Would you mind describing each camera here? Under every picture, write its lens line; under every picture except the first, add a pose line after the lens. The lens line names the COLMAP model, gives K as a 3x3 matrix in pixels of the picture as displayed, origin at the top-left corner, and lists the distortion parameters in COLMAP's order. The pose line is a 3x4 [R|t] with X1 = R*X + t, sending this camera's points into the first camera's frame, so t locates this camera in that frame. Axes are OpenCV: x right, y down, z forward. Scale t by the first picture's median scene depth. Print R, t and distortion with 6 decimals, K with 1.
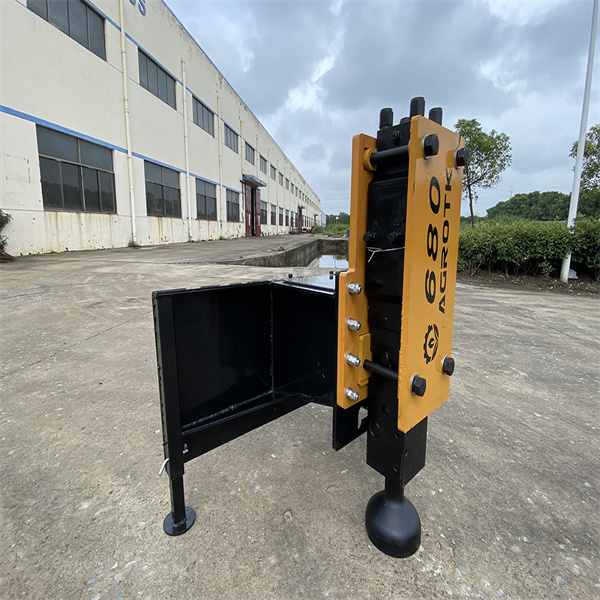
lens RADIAL K [[364.1, 0, 311.0], [0, 364.1, 306.7], [0, 0, 1]] dist [-0.001926, -0.004917]
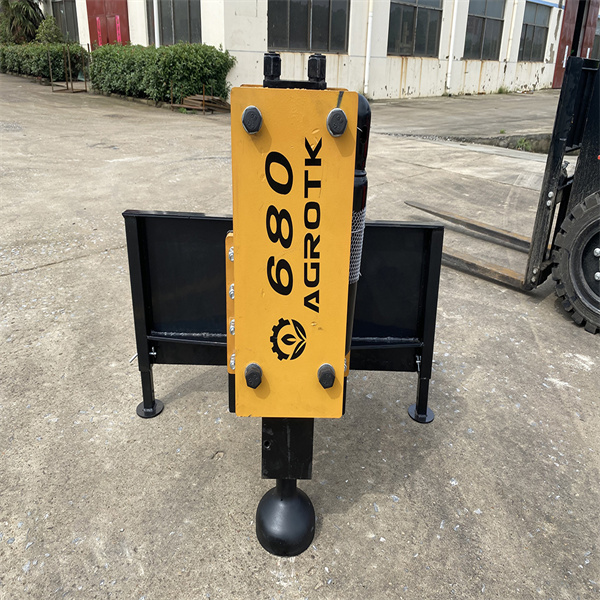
lens RADIAL K [[705.7, 0, 299.7], [0, 705.7, 300.2], [0, 0, 1]] dist [0.020979, 0.000000]
pose [[0.615964, 0.310769, -0.723886, 0.588287], [-0.139940, 0.947451, 0.287671, -0.181071], [0.775245, -0.075894, 0.627084, -0.002104]]
